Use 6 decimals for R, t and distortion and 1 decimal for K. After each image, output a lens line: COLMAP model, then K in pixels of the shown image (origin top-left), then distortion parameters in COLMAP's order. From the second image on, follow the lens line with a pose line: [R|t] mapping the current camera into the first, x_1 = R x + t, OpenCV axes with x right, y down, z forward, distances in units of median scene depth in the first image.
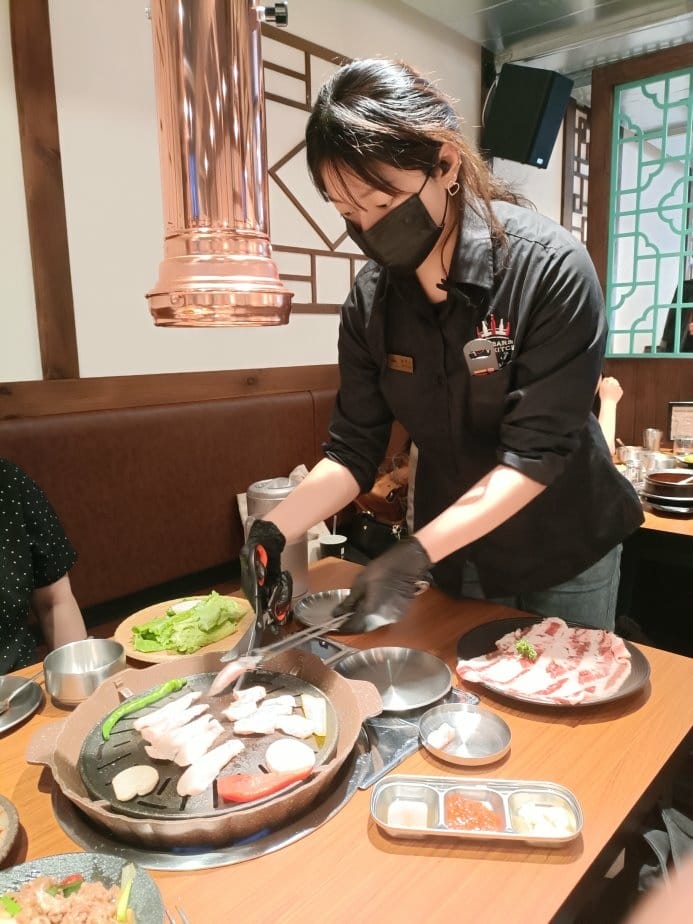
lens RADIAL K [[725.0, 0, 344.5], [0, 725.0, 437.4], [0, 0, 1]] dist [0.001509, -0.001514]
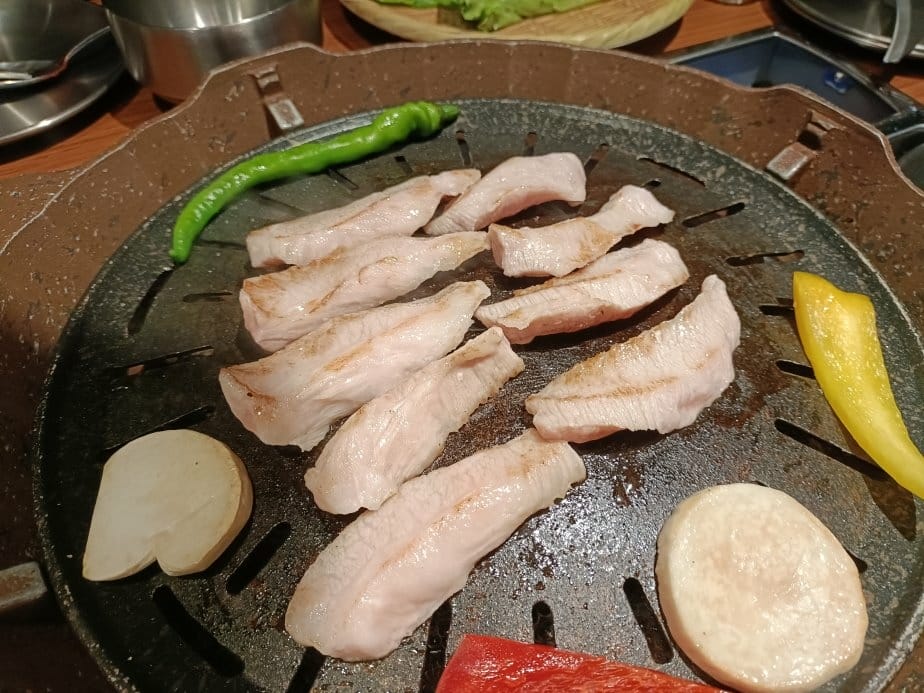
lens RADIAL K [[731.6, 0, 466.6], [0, 731.6, 343.0], [0, 0, 1]] dist [-0.023539, 0.007706]
pose [[0.934498, 0.296859, -0.196440, -0.085838], [-0.098701, 0.746293, 0.658259, 0.138996], [0.342012, -0.595753, 0.726709, 0.500893]]
